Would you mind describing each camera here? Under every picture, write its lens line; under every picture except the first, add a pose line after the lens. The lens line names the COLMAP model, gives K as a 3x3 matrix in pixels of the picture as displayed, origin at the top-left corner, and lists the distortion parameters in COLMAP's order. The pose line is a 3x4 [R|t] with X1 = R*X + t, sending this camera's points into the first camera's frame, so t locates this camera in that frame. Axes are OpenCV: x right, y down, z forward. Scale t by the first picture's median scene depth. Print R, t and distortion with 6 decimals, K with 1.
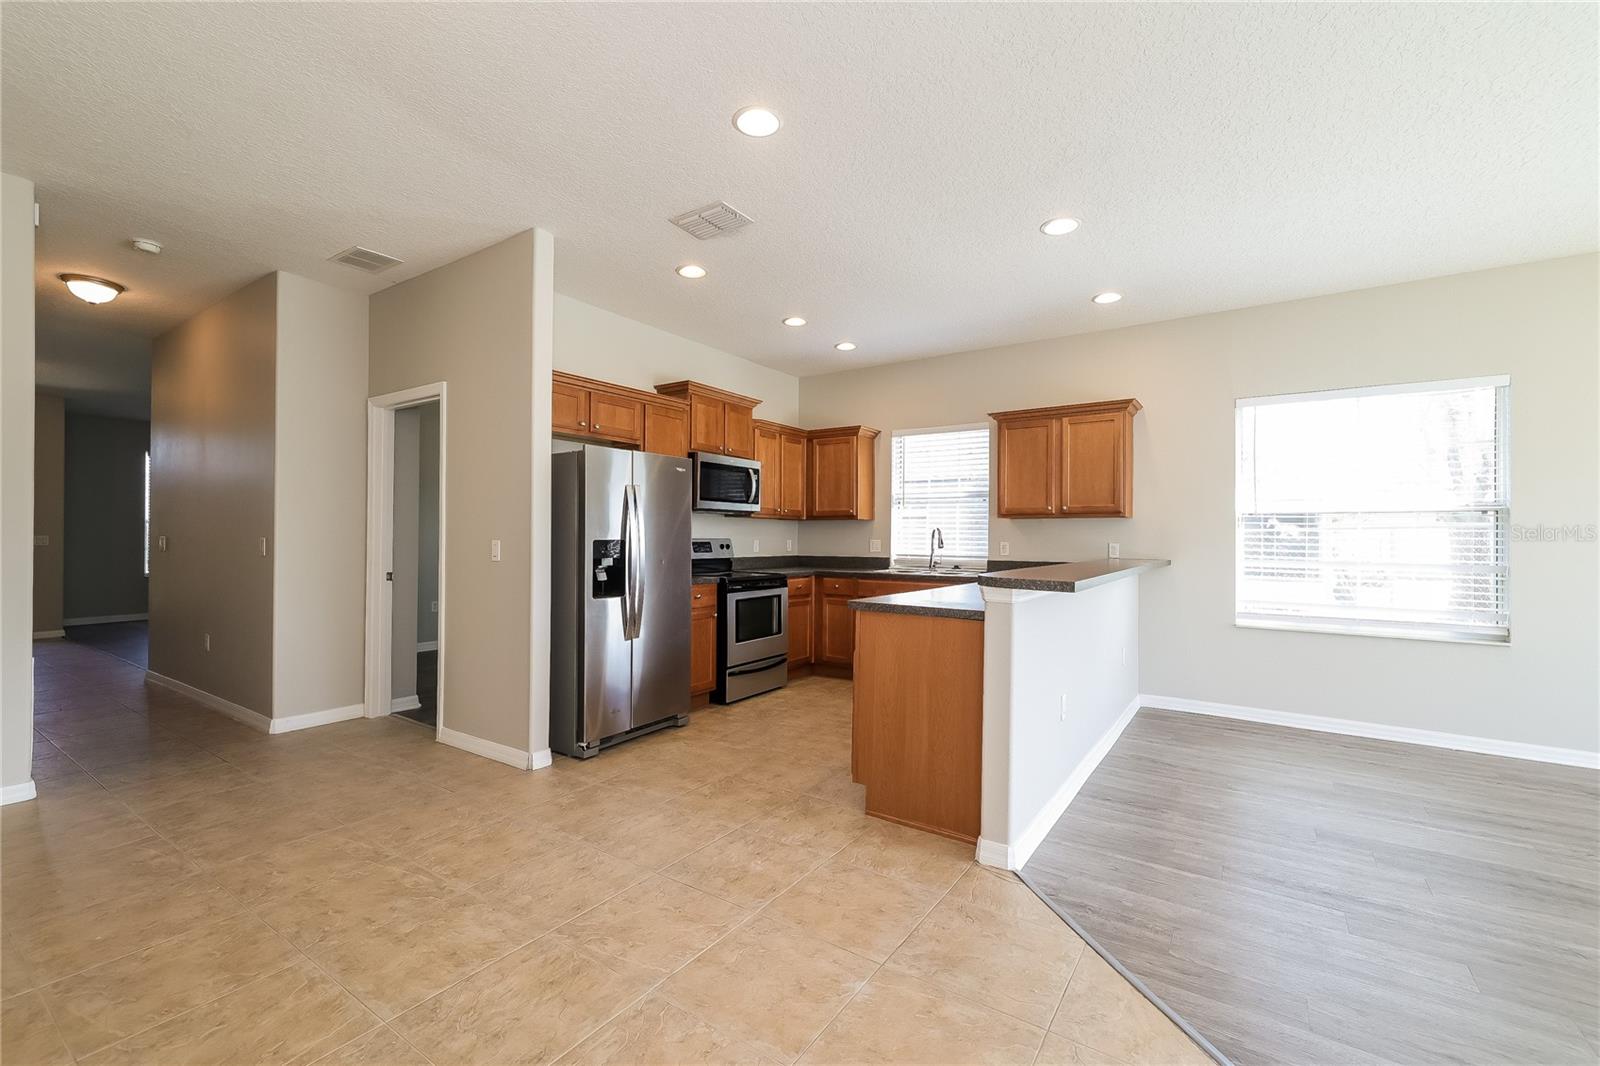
lens RADIAL K [[673.3, 0, 797.9], [0, 673.3, 551.5], [0, 0, 1]] dist [0.010103, 0.000120]
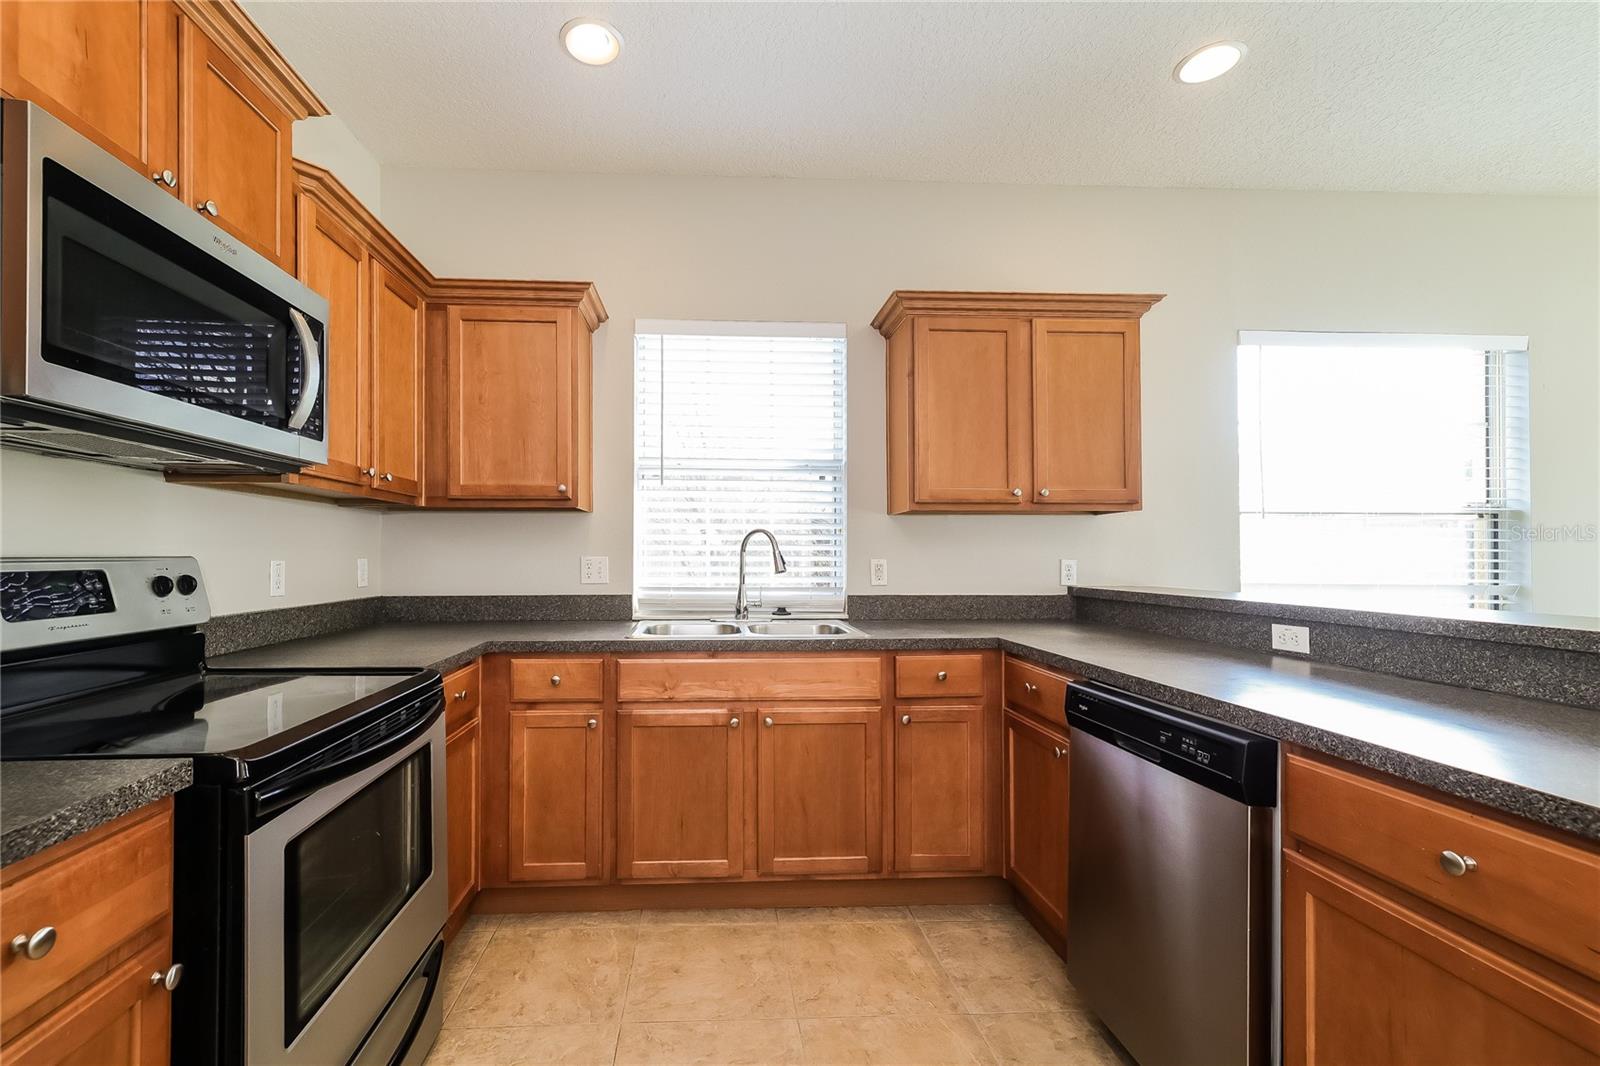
lens RADIAL K [[687.9, 0, 745.3], [0, 687.9, 553.6], [0, 0, 1]] dist [0.011641, -0.000141]
pose [[0.794978, -0.004916, 0.606619, -0.095082], [0.016836, 0.999761, -0.013962, -0.012772], [-0.606405, 0.021313, 0.794870, 0.639621]]
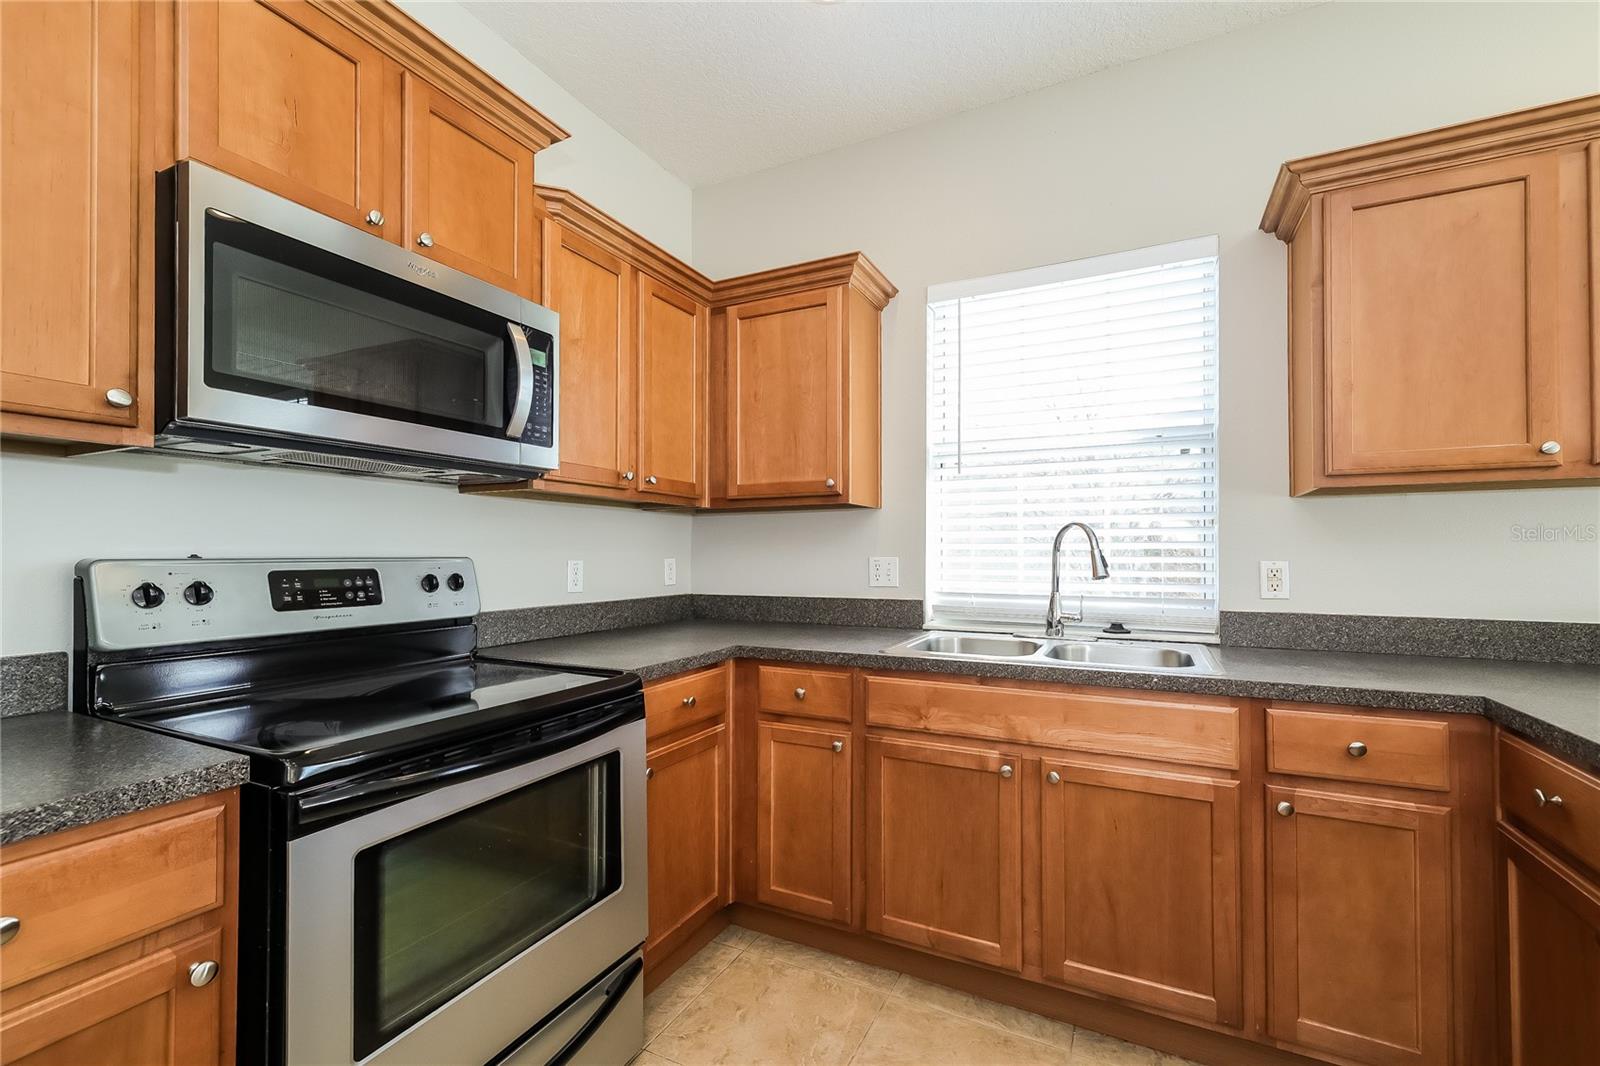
lens RADIAL K [[673.3, 0, 797.9], [0, 673.3, 551.5], [0, 0, 1]] dist [0.010103, 0.000120]
pose [[0.992180, -0.006371, 0.124652, 0.015093], [0.009344, 0.999685, -0.023283, -0.013250], [-0.124464, 0.024265, 0.991927, 0.671462]]
